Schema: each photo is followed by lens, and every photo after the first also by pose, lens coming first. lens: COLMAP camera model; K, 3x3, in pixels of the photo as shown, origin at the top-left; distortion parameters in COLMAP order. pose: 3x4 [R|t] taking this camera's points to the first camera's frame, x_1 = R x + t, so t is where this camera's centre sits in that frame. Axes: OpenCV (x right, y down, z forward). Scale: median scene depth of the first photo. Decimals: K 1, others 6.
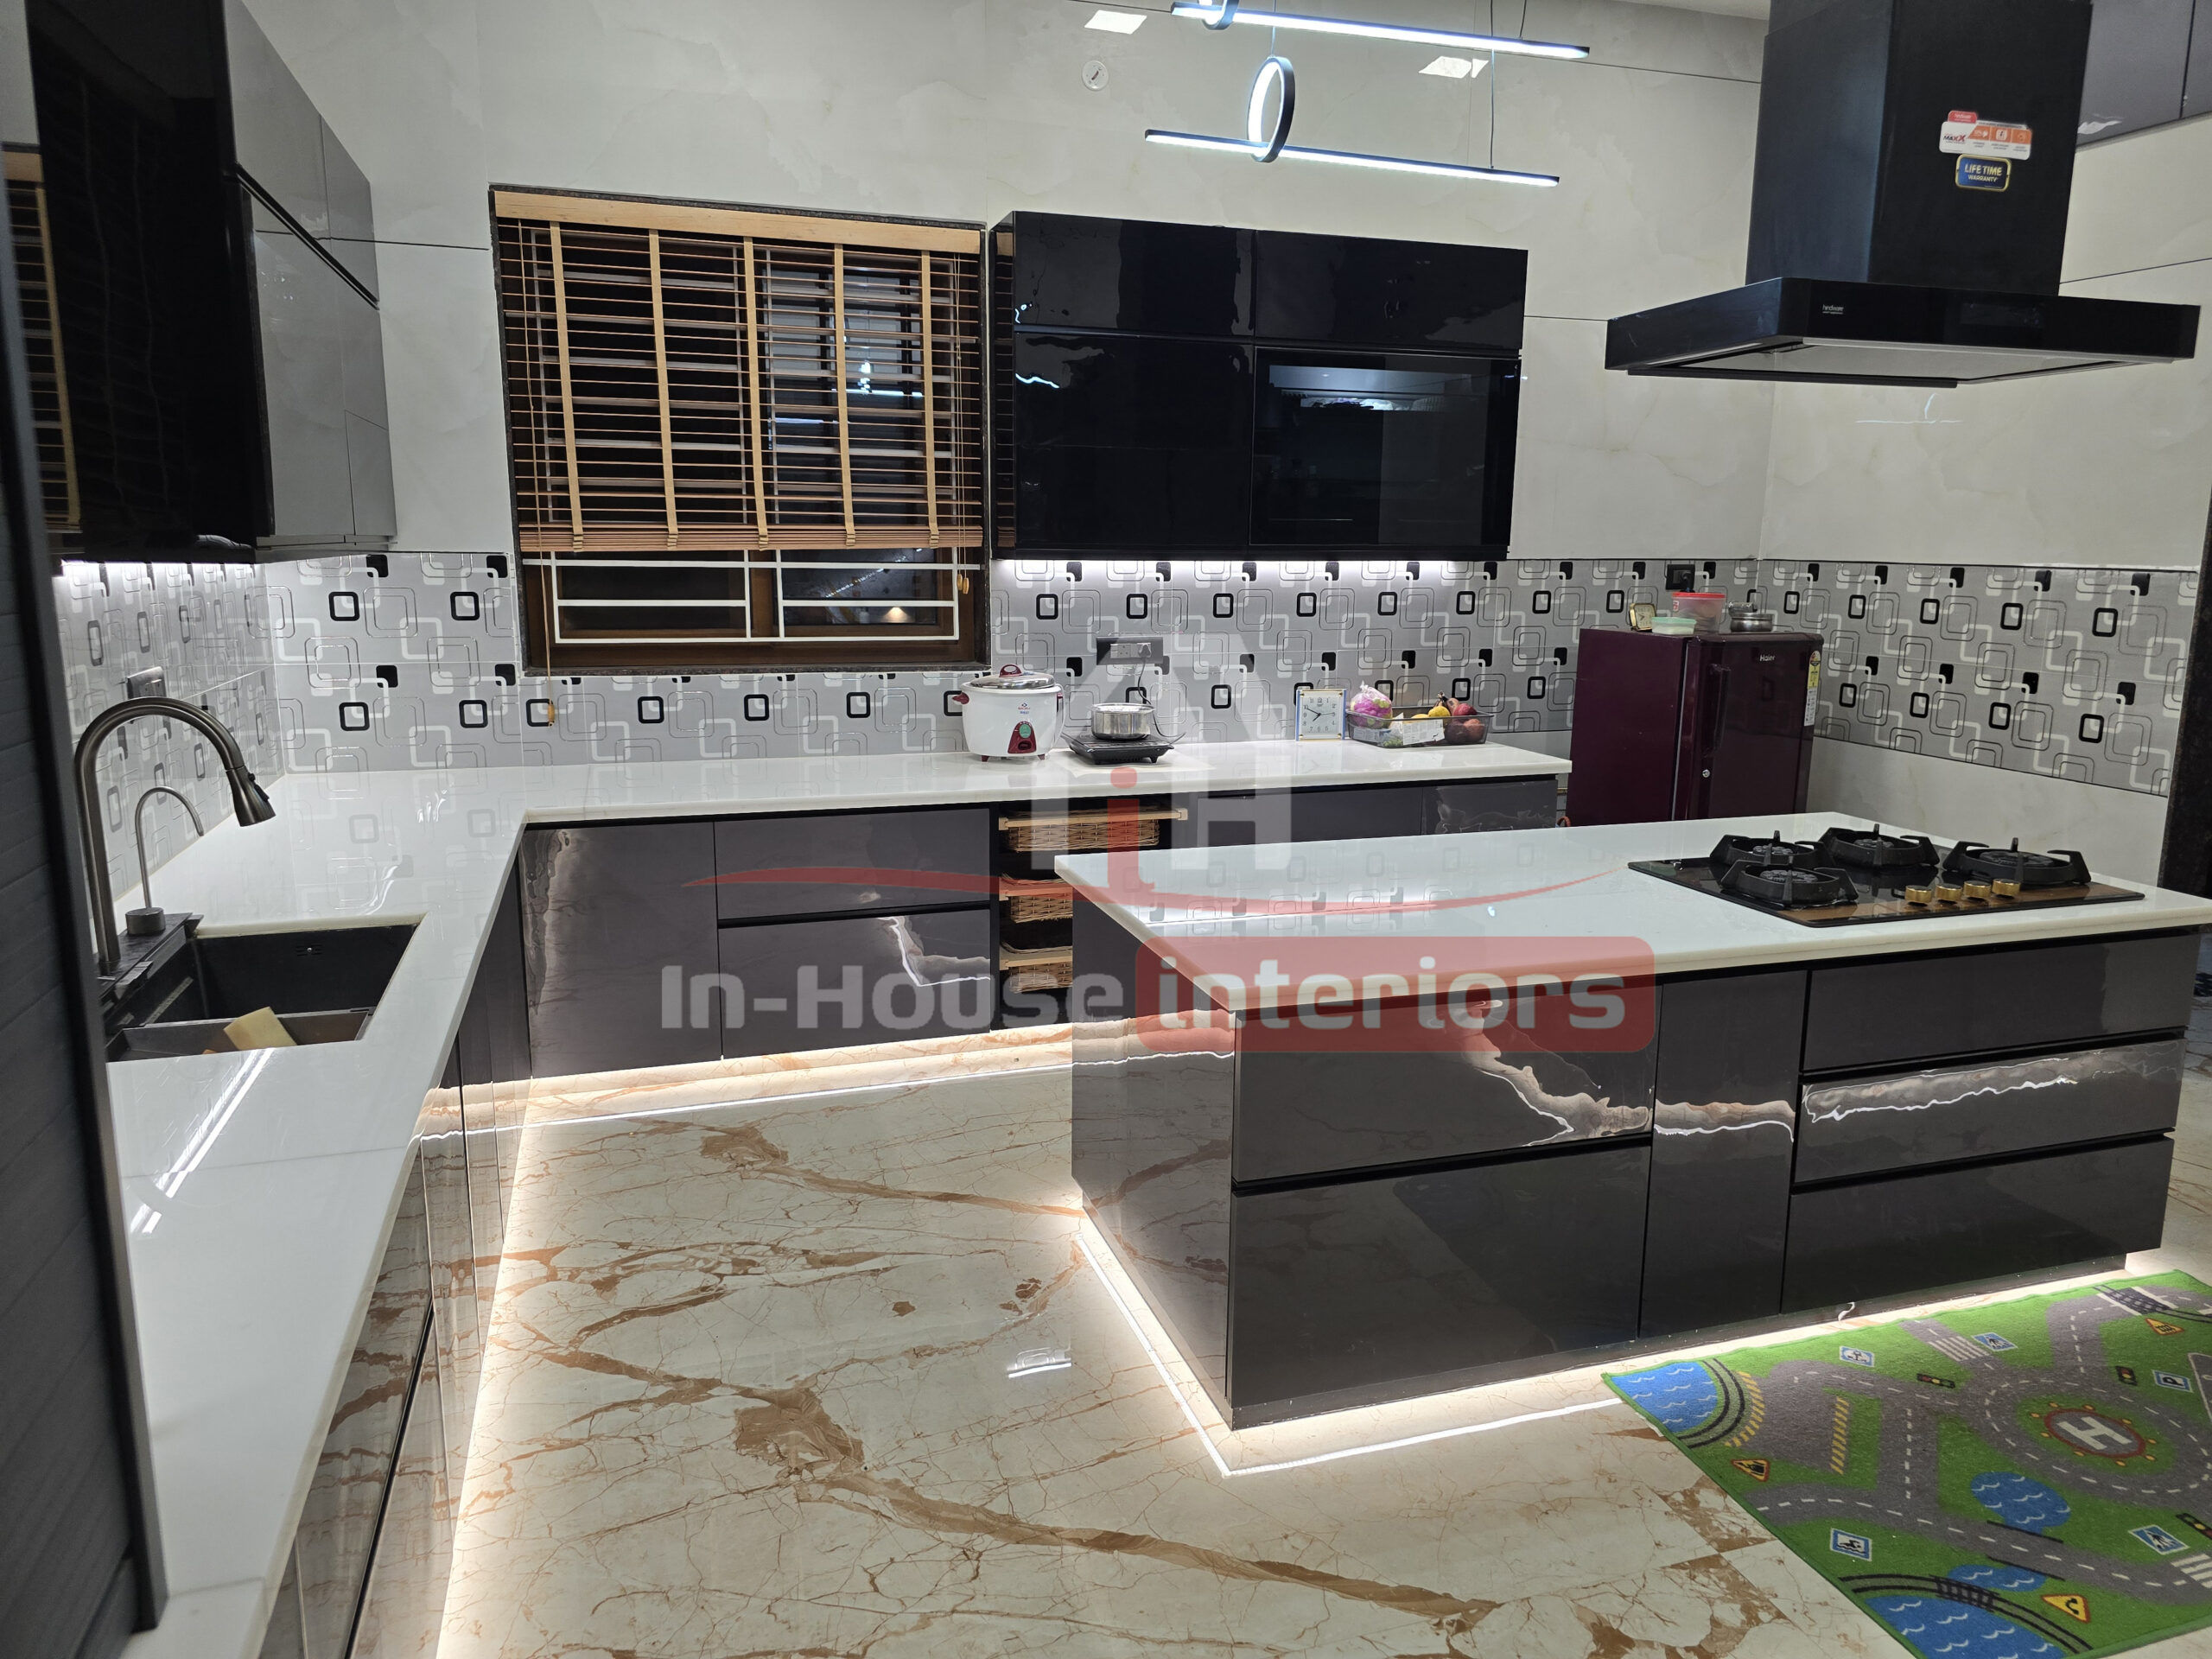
lens RADIAL K [[1495.6, 0, 1106.0], [0, 1495.6, 829.5], [0, 0, 1]] dist [0.049762, -0.043264]
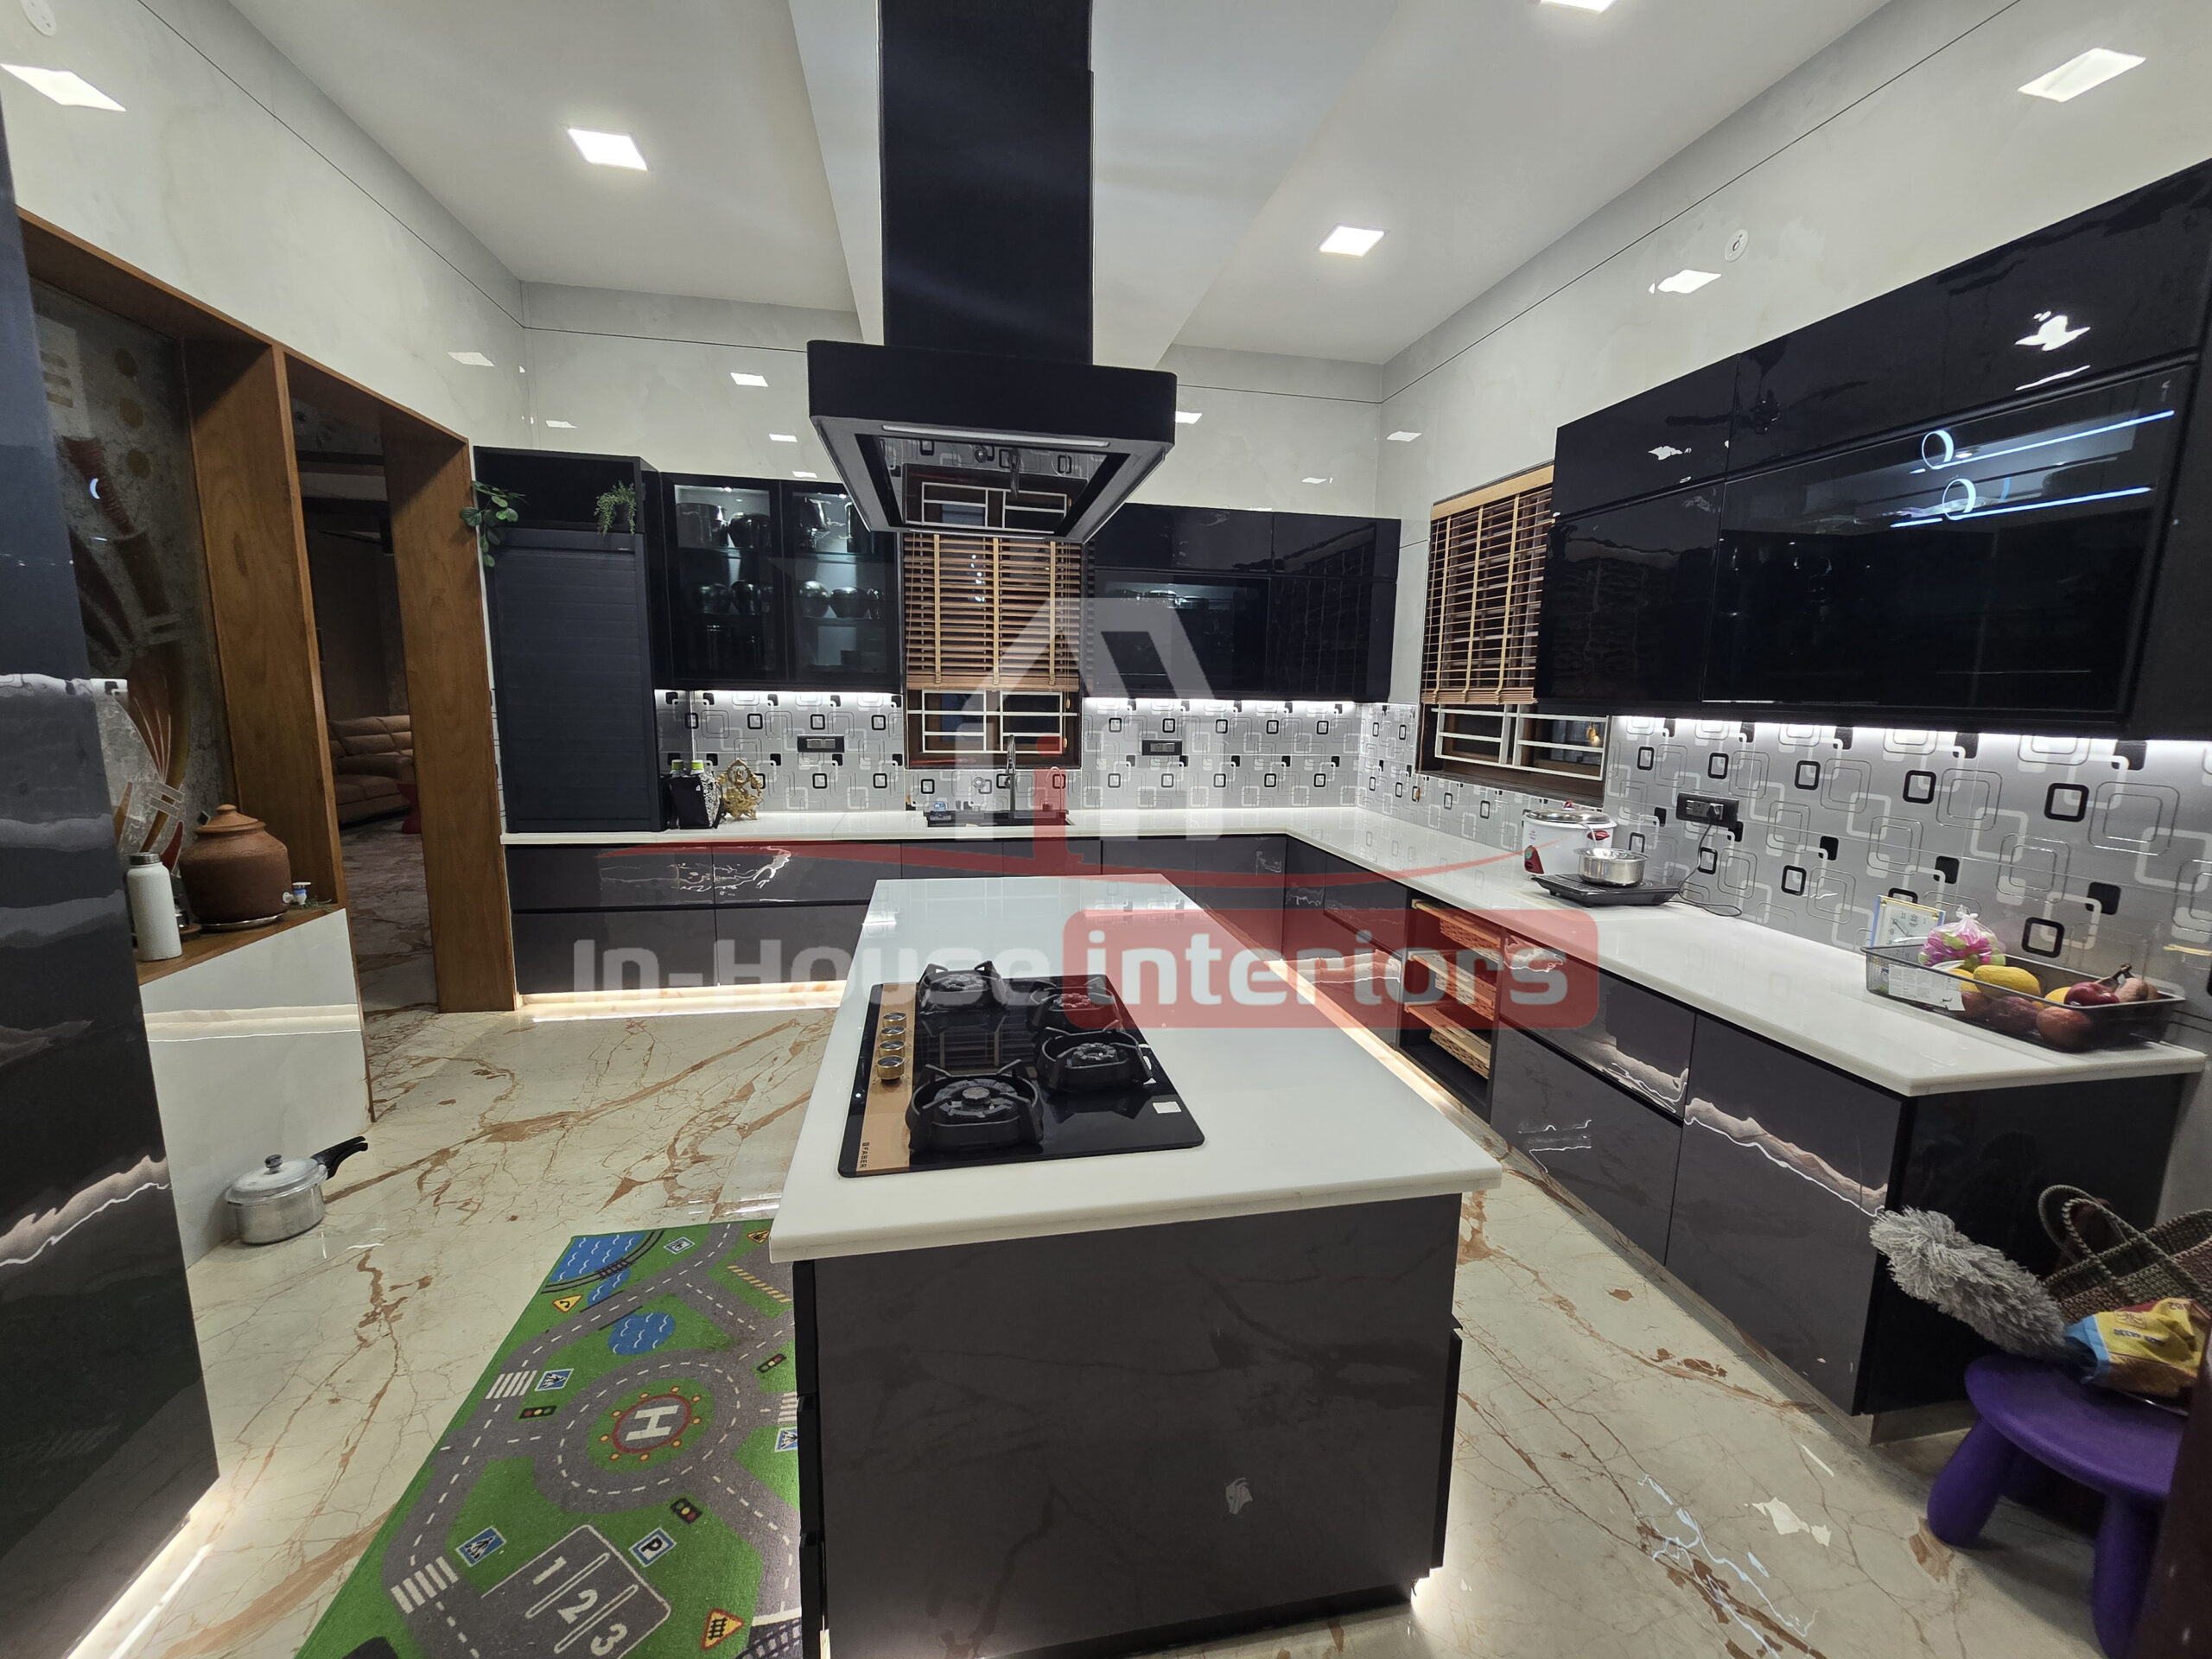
lens RADIAL K [[894.0, 0, 1106.0], [0, 894.0, 829.5], [0, 0, 1]] dist [-0.030400, 0.000012]
pose [[-0.116382, 0.140015, -0.983286, 0.648539], [-0.218120, 0.962241, 0.162835, -0.119369], [0.968958, 0.233426, -0.081447, 0.691831]]
